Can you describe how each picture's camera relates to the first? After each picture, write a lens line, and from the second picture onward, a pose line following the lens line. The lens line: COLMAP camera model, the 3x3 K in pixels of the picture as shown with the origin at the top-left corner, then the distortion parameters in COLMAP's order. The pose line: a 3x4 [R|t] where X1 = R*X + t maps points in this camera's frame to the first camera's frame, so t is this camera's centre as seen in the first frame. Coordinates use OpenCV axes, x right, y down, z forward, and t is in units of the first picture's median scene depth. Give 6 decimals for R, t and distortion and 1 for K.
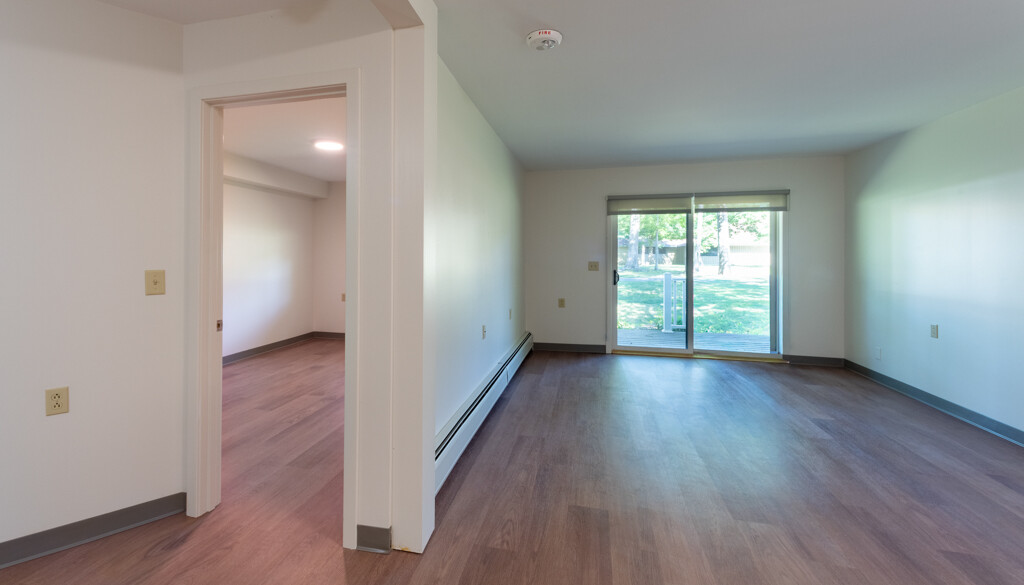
lens RADIAL K [[451.8, 0, 512.2], [0, 451.8, 248.8], [0, 0, 1]] dist [0.008703, 0.000054]
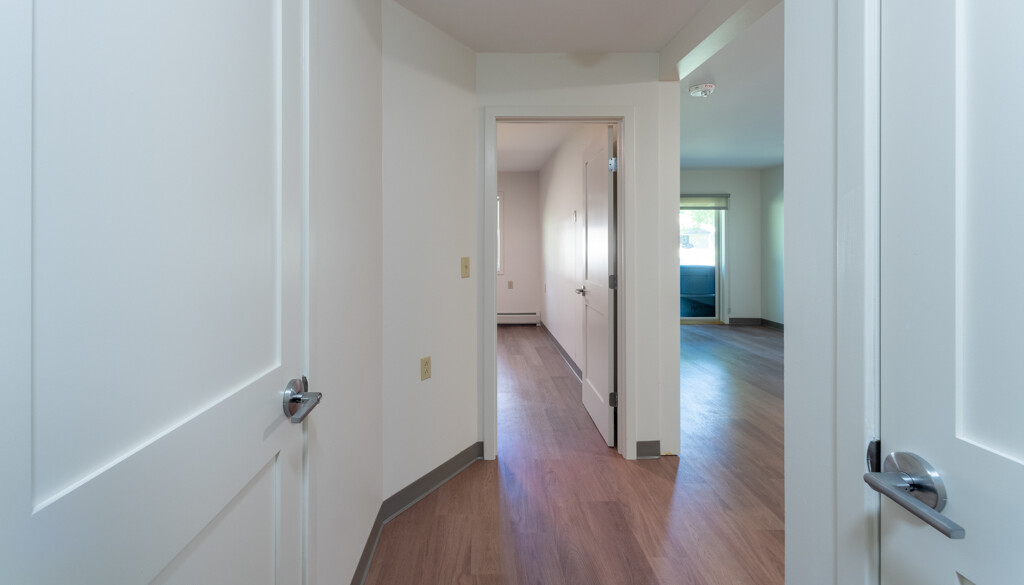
lens RADIAL K [[447.9, 0, 509.8], [0, 447.9, 234.6], [0, 0, 1]] dist [0.001343, 0.000043]
pose [[0.952232, 0.006555, 0.305305, -0.996688], [-0.006100, 0.999978, -0.002444, -0.008411], [-0.305314, 0.000465, 0.952252, -0.149486]]
